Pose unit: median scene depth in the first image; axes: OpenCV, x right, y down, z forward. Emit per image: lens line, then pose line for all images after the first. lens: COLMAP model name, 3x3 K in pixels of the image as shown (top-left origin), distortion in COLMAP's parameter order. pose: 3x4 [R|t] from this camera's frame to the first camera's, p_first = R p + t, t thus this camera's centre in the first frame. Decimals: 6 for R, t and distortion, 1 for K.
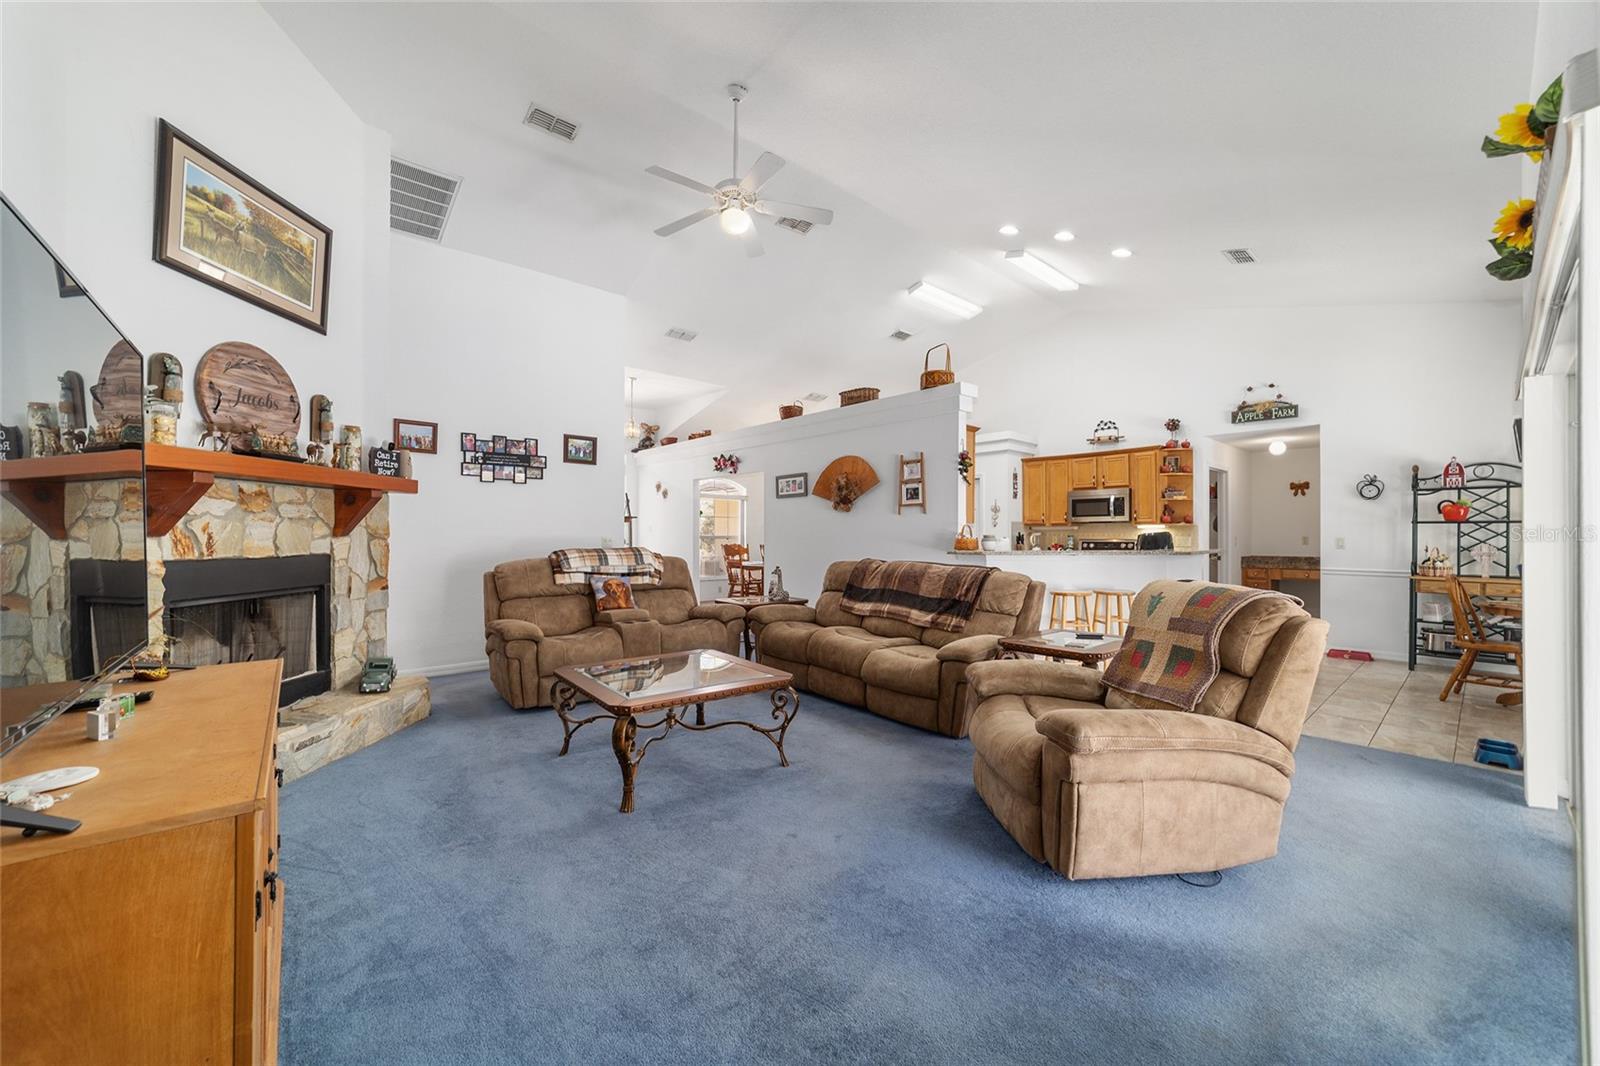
lens RADIAL K [[614.4, 0, 800.0], [0, 614.4, 533.0], [0, 0, 1]] dist [-0.013562, 0.000223]
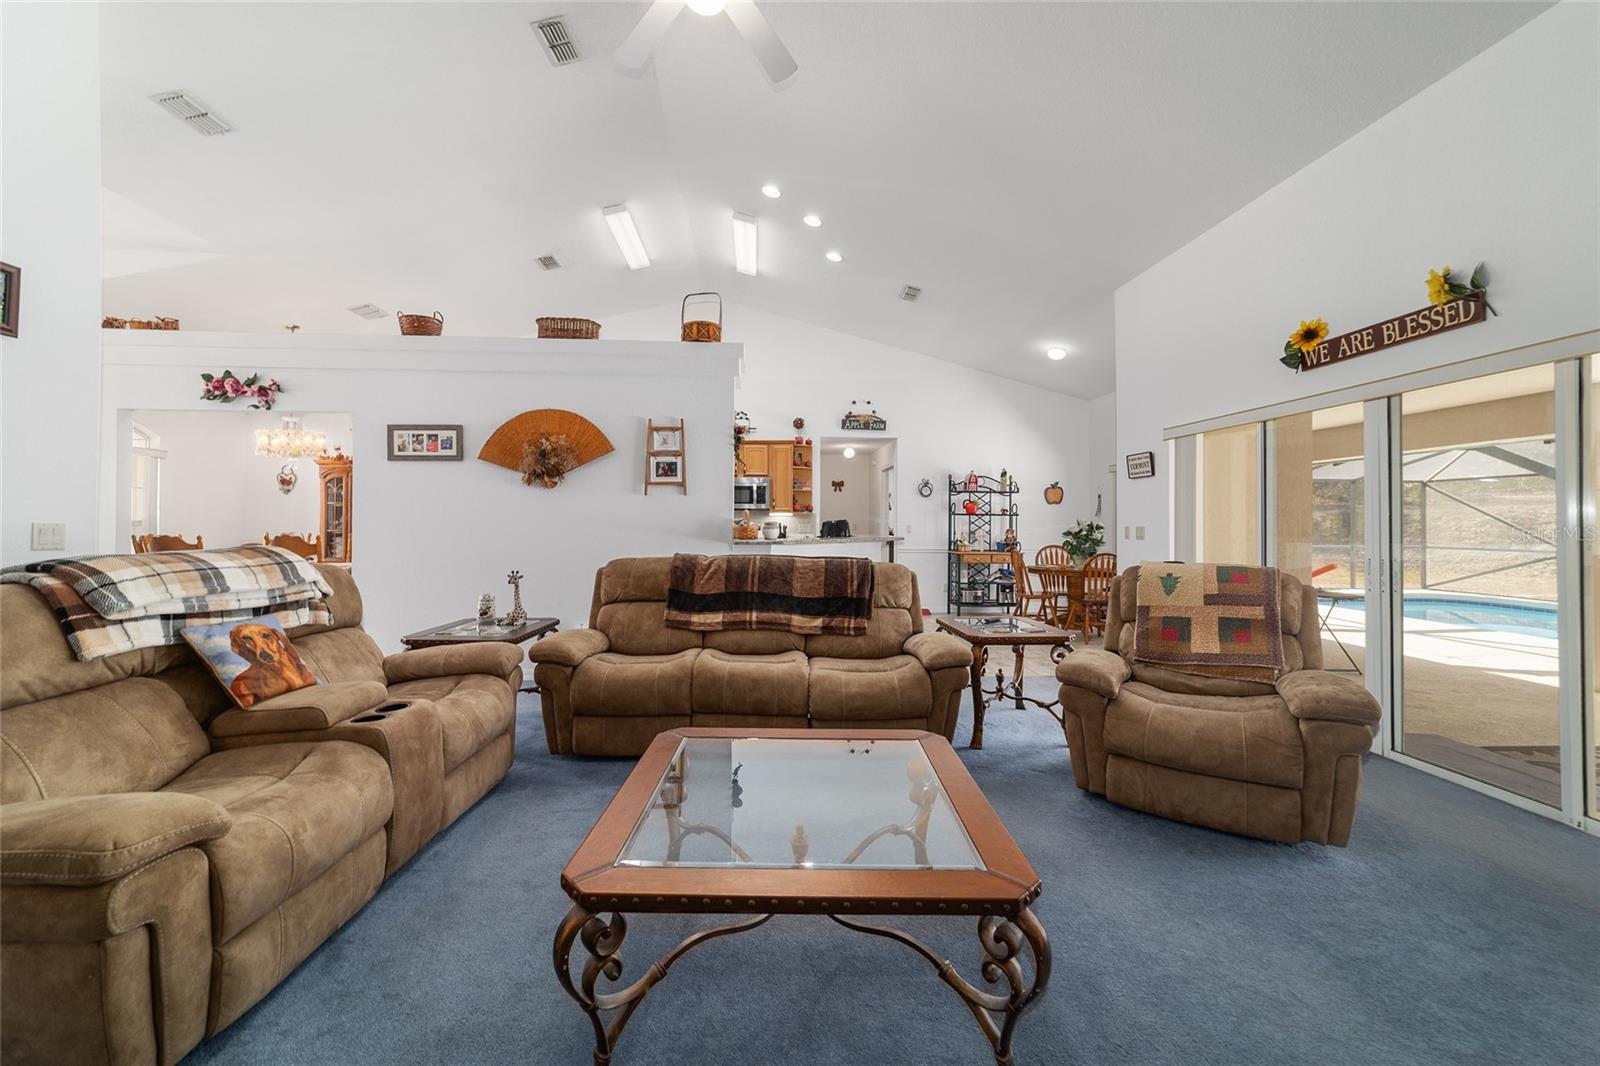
lens RADIAL K [[618.0, 0, 792.2], [0, 618.0, 517.8], [0, 0, 1]] dist [-0.014389, 0.007580]
pose [[0.617878, 0.009097, 0.786221, -0.358354], [-0.007643, 0.999955, -0.005564, 0.001858], [-0.786237, -0.002571, 0.617920, 0.396922]]
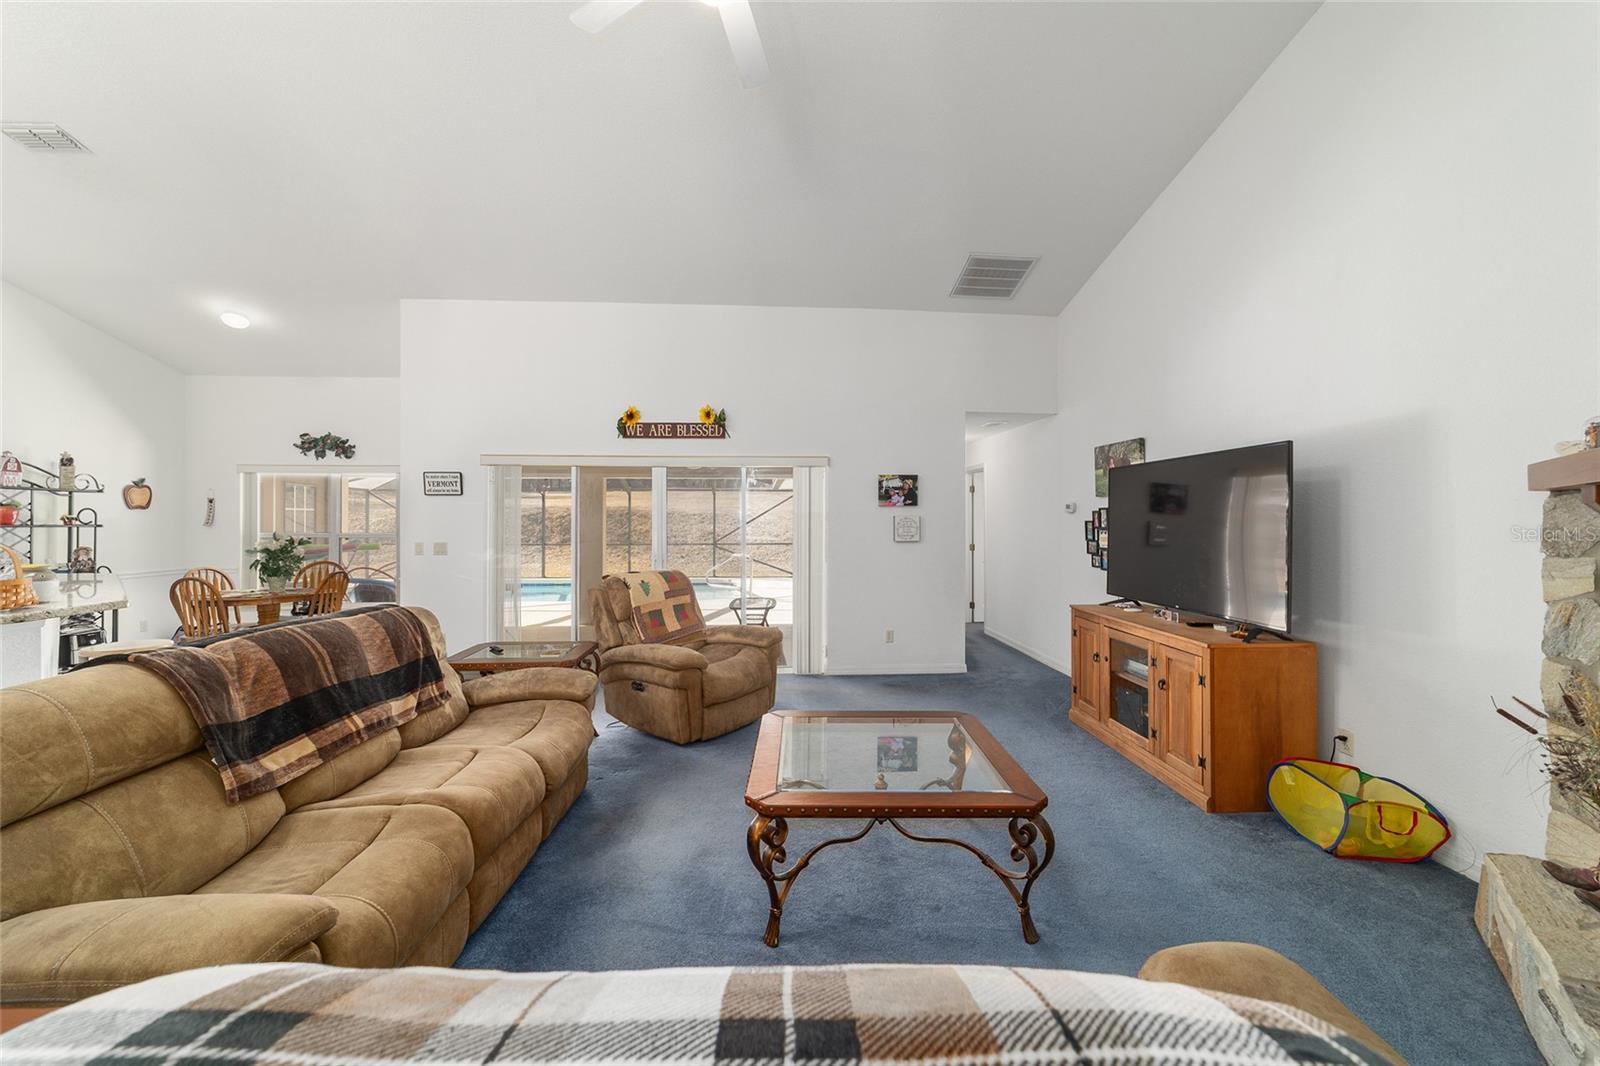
lens RADIAL K [[618.0, 0, 792.2], [0, 618.0, 517.8], [0, 0, 1]] dist [-0.014389, 0.007580]
pose [[-0.782511, 0.001619, 0.622635, -0.338332], [-0.002920, 0.999976, -0.006270, -0.026938], [-0.622630, -0.006725, -0.782487, 0.950957]]
